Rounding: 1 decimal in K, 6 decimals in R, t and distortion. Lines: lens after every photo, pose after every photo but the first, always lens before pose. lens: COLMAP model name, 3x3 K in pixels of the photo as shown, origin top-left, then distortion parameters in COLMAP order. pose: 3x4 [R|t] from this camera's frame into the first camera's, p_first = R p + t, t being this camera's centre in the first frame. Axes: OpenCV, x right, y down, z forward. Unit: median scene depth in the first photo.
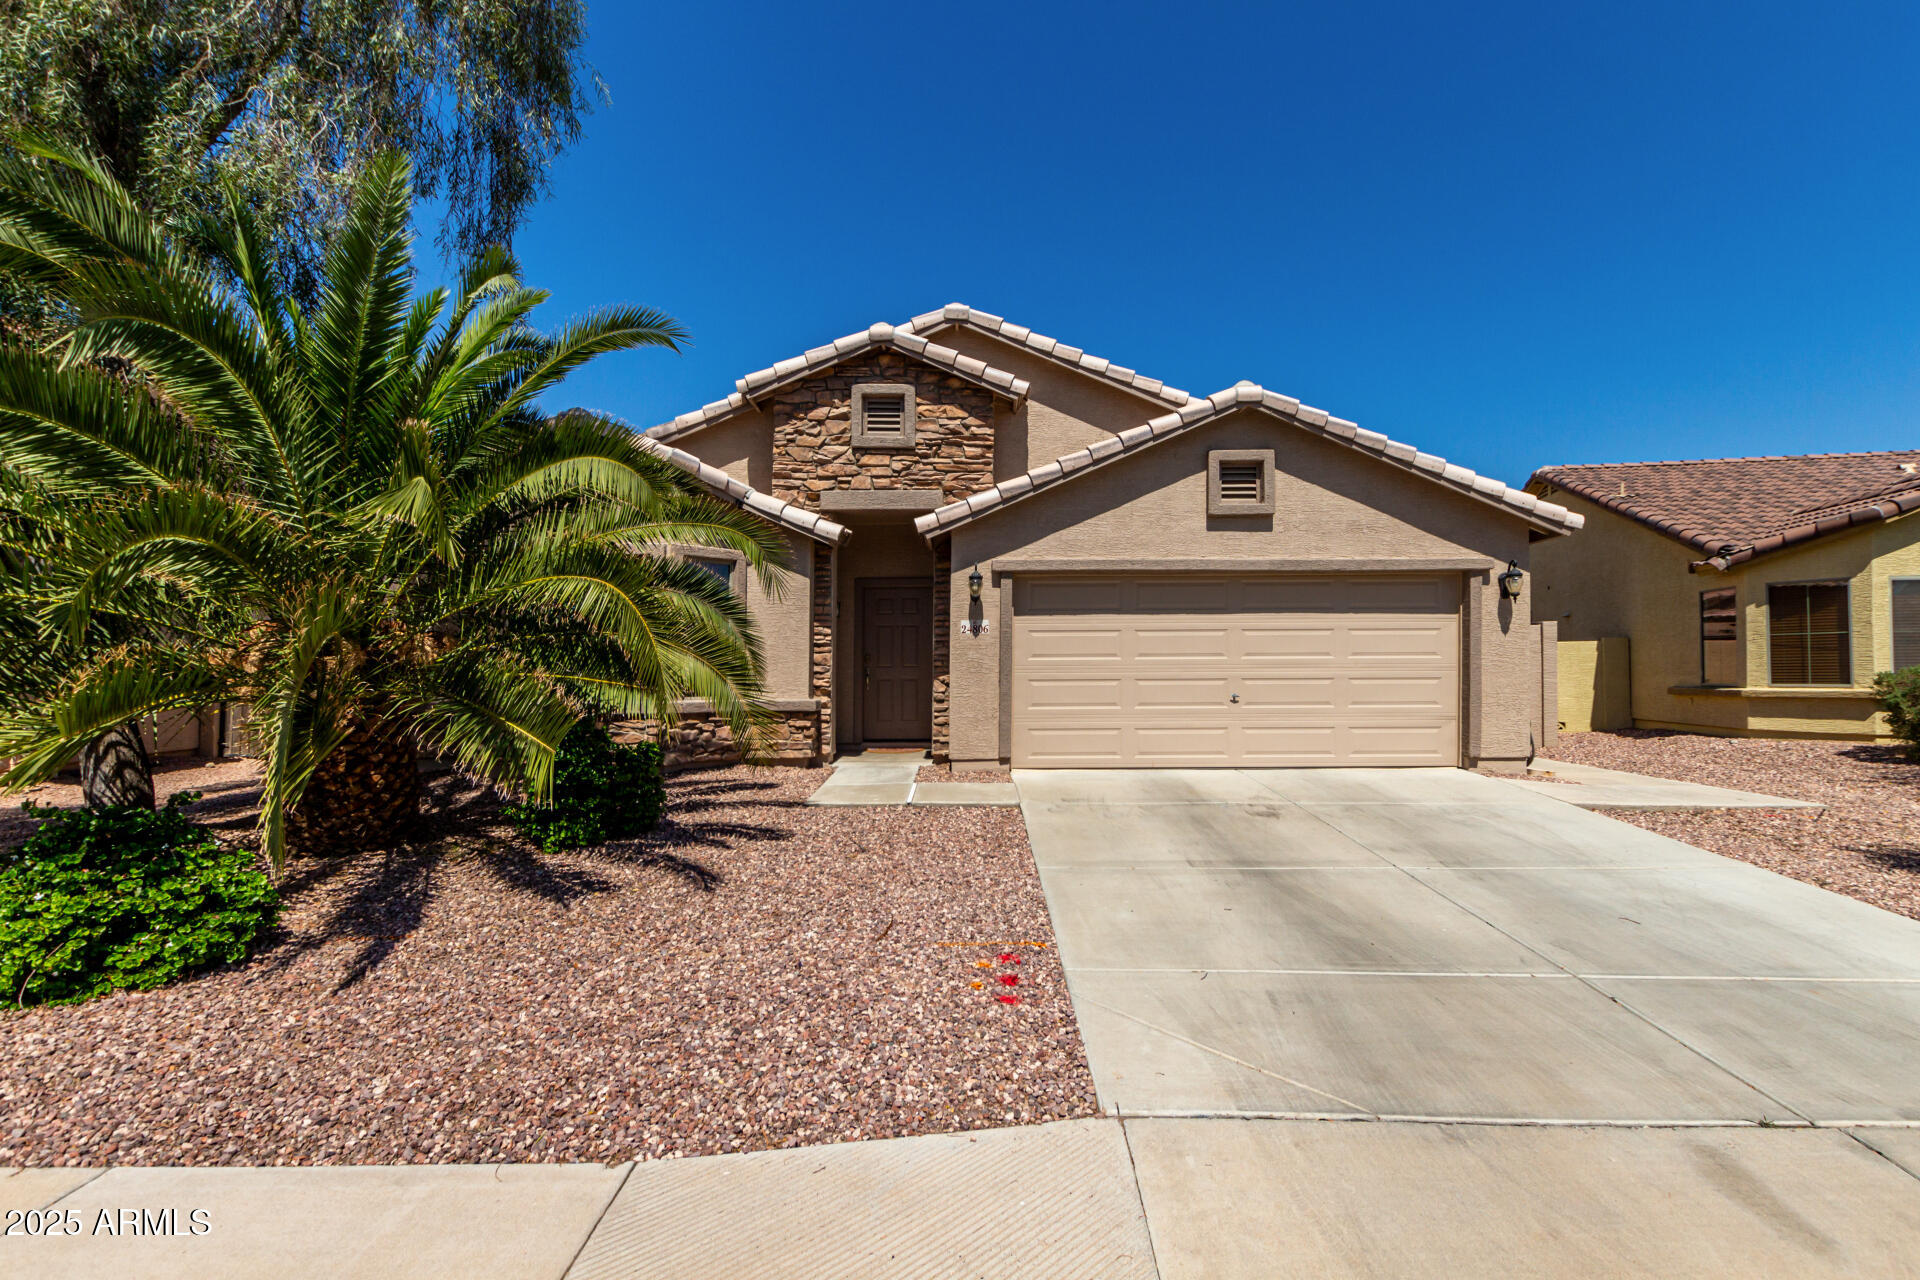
lens RADIAL K [[871.6, 0, 965.7], [0, 871.6, 654.2], [0, 0, 1]] dist [0.000327, -0.000522]
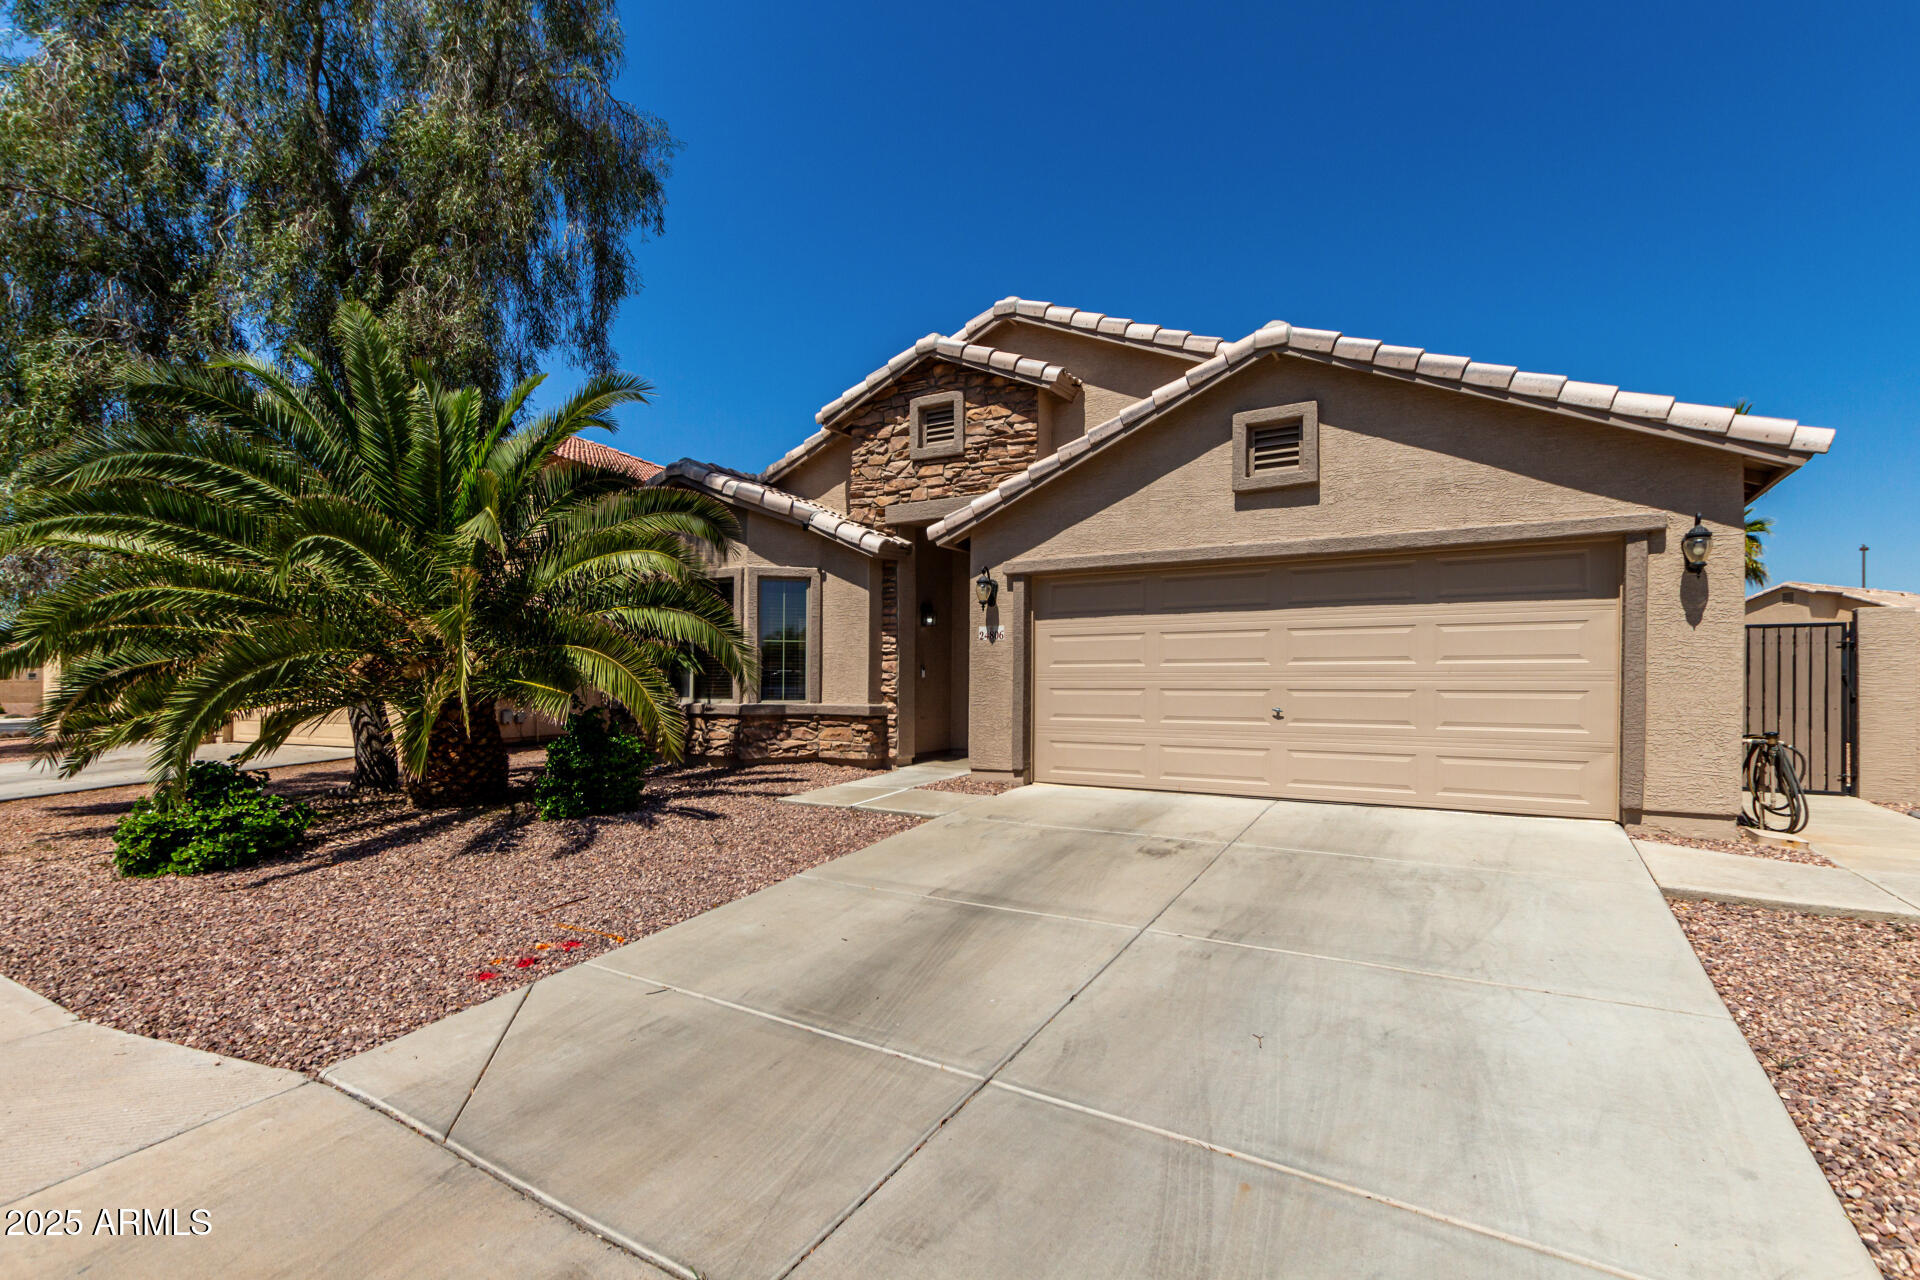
lens RADIAL K [[870.8, 0, 960.0], [0, 870.8, 671.4], [0, 0, 1]] dist [0.006881, -0.000351]
pose [[0.863178, 0.000241, -0.504900, 0.463762], [0.005004, 0.999947, 0.009032, 0.002444], [0.504875, -0.010323, 0.863131, 0.146763]]
